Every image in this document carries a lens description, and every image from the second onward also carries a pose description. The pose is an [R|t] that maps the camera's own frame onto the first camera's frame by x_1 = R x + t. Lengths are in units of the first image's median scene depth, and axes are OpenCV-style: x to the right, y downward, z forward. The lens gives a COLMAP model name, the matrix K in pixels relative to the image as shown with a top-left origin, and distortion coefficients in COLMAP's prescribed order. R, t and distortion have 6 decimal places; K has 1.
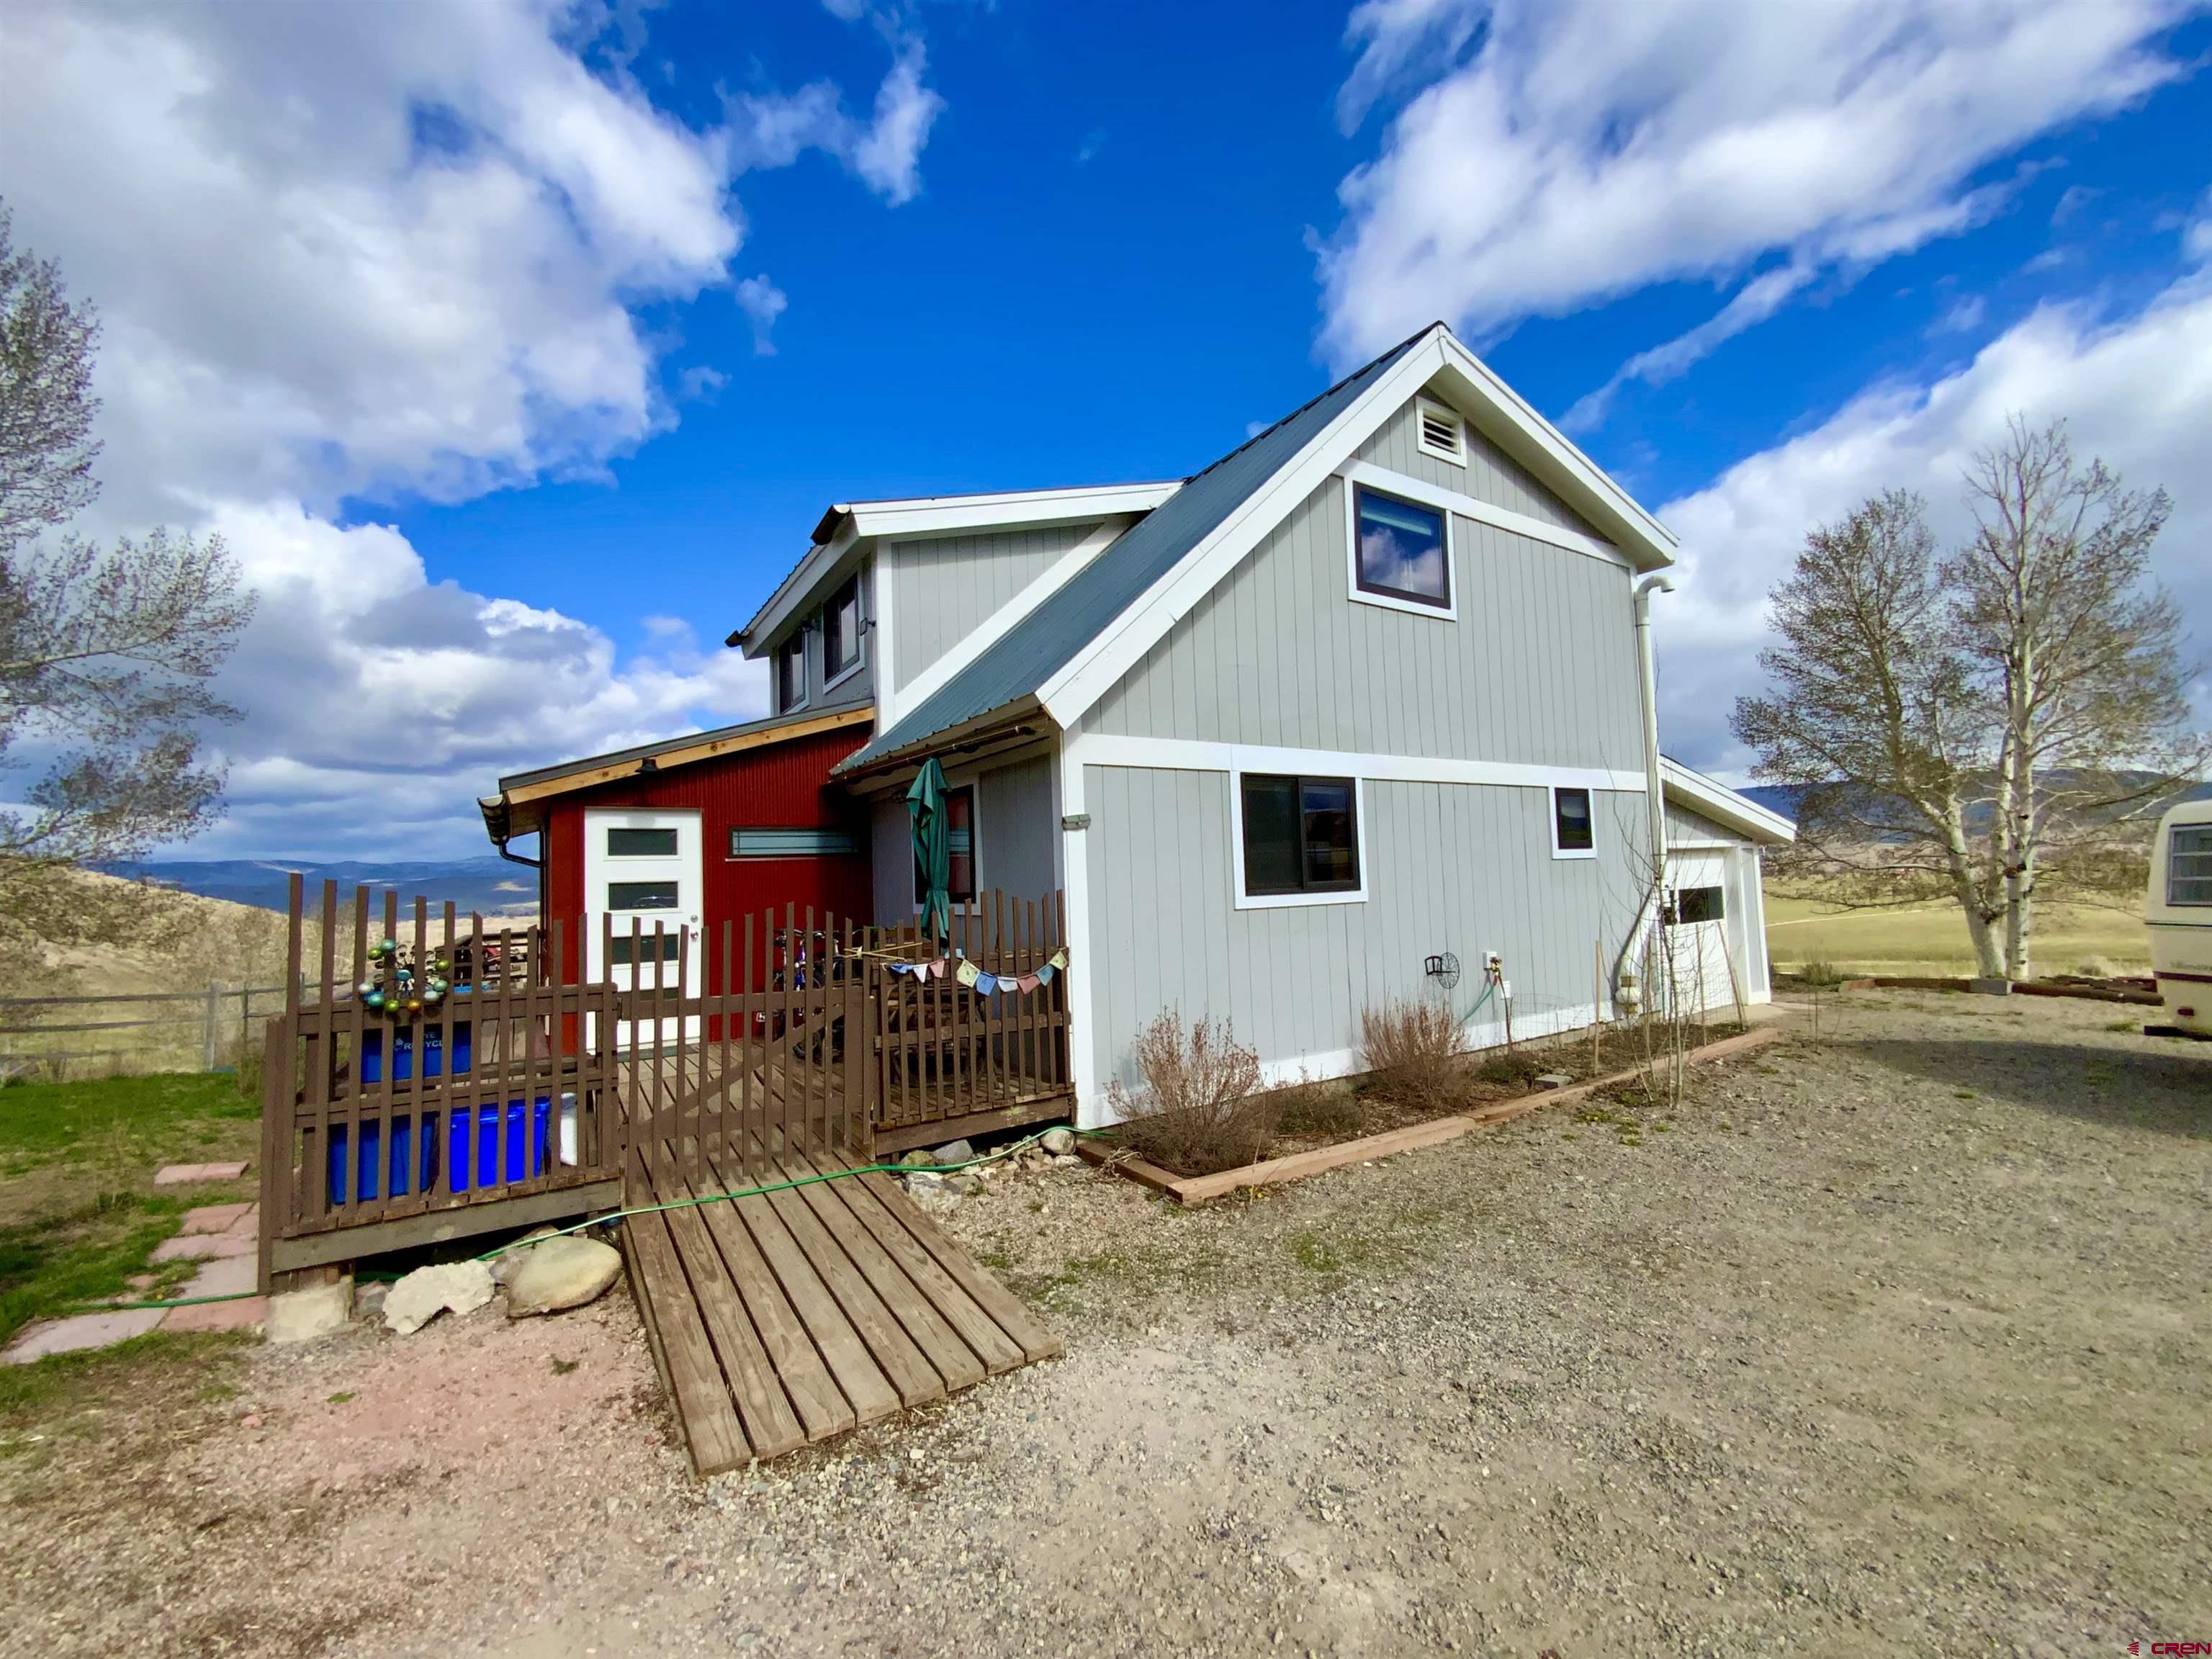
lens RADIAL K [[905.8, 0, 1106.0], [0, 905.8, 829.5], [0, 0, 1]] dist [0.000222, -0.000002]
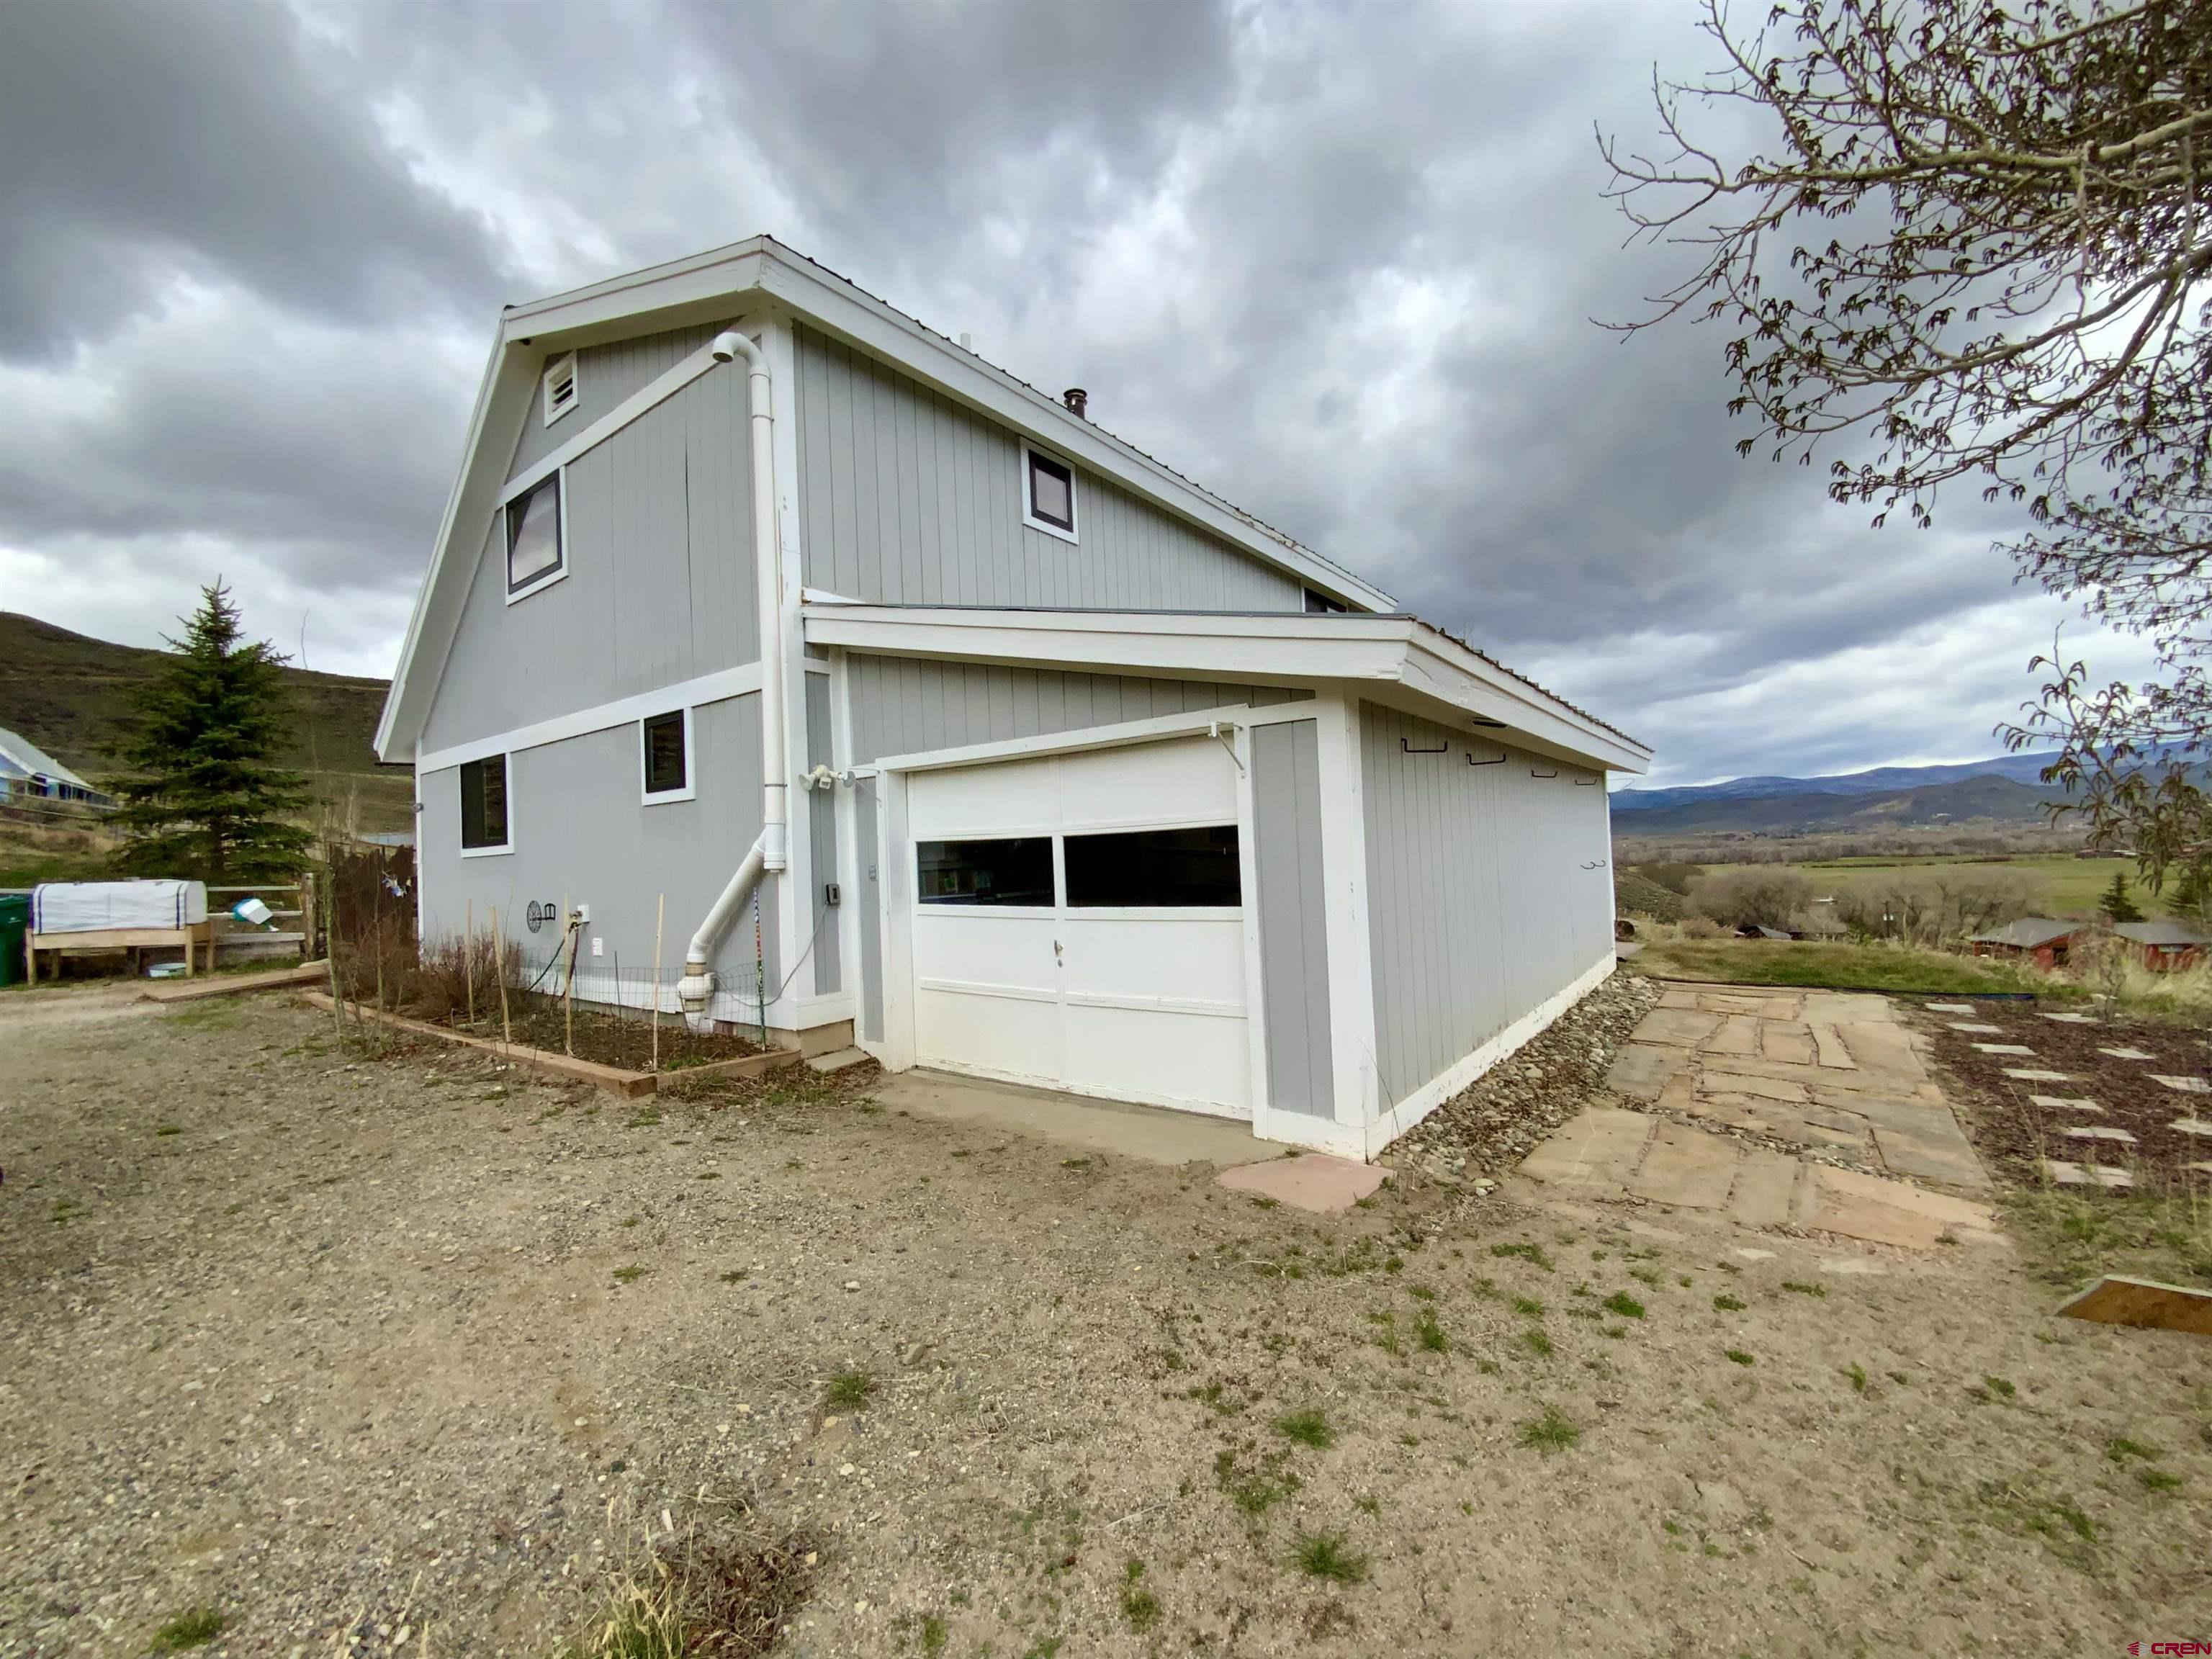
lens RADIAL K [[905.8, 0, 1106.0], [0, 905.8, 829.5], [0, 0, 1]] dist [0.000222, -0.000002]
pose [[0.340666, -0.002276, -0.940182, 1.420309], [0.084006, 0.996071, 0.028028, 0.066330], [0.936424, -0.088529, 0.339519, 1.105205]]
